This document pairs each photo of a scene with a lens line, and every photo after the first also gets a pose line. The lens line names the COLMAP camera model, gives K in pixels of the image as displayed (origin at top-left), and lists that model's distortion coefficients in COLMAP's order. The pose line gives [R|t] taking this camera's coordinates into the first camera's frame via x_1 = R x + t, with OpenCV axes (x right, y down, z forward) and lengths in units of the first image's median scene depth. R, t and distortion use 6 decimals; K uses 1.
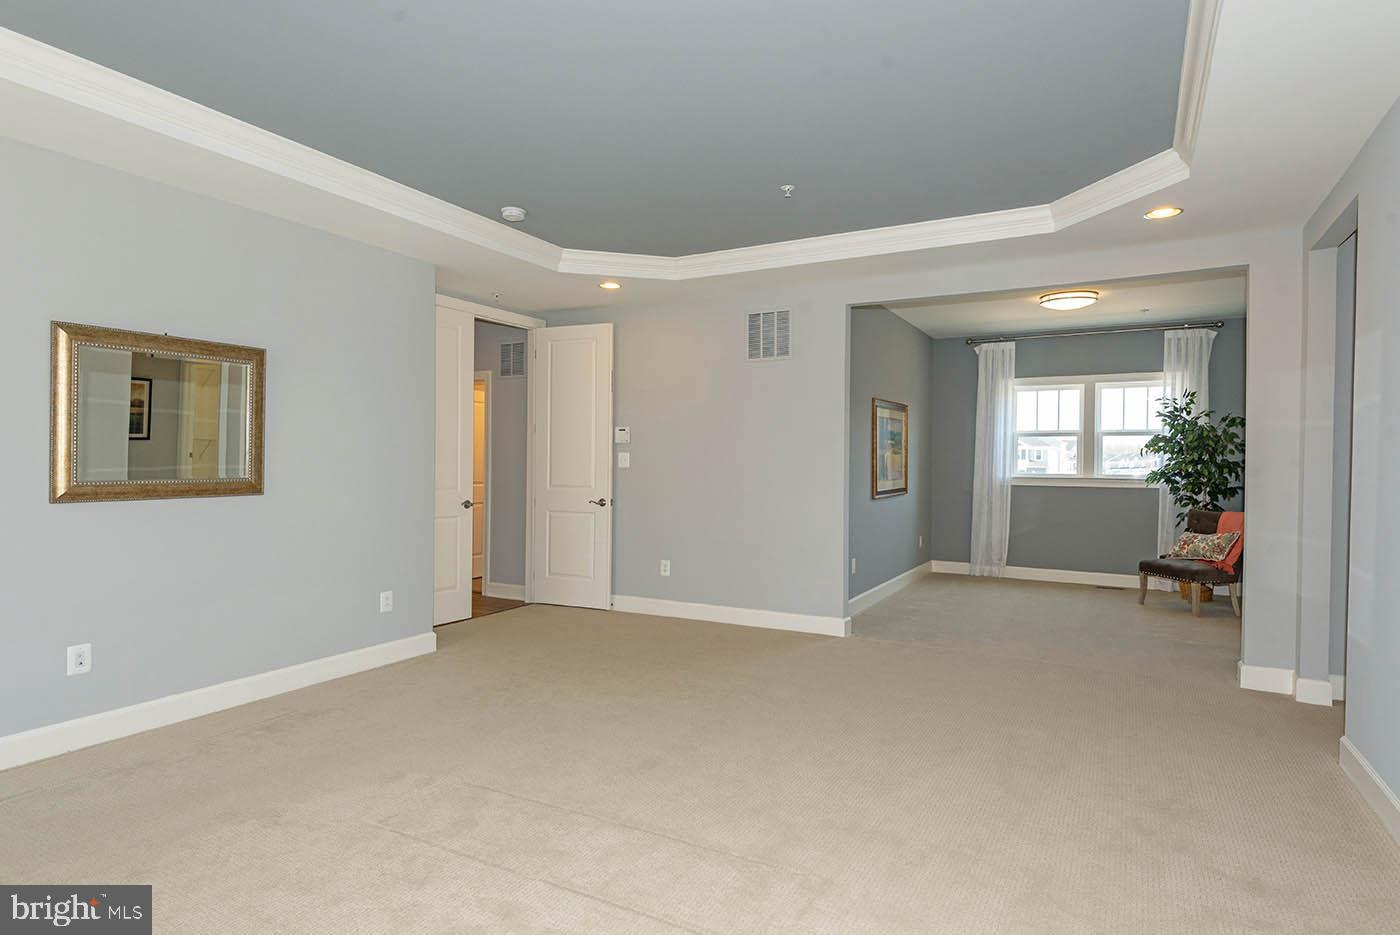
lens RADIAL K [[785.3, 0, 705.0], [0, 785.3, 465.2], [0, 0, 1]] dist [0.035908, -0.000071]
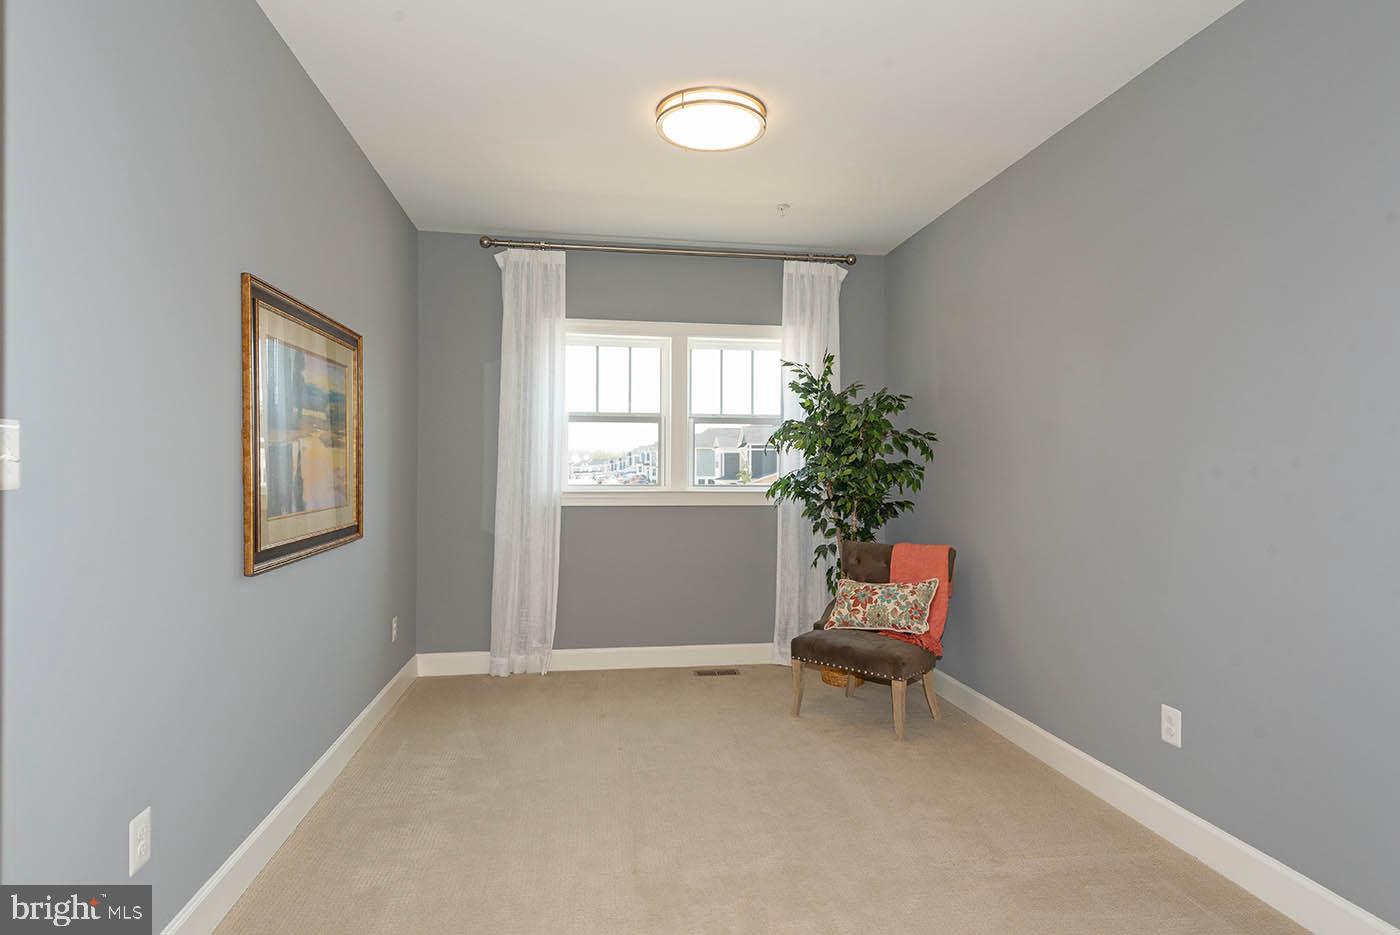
lens RADIAL K [[785.3, 0, 707.3], [0, 785.3, 468.4], [0, 0, 1]] dist [0.035908, -0.000071]
pose [[0.801117, -0.003042, 0.598500, 0.145915], [0.004018, 0.999992, -0.000295, -0.000935], [-0.598494, 0.002641, 0.801123, 0.525827]]
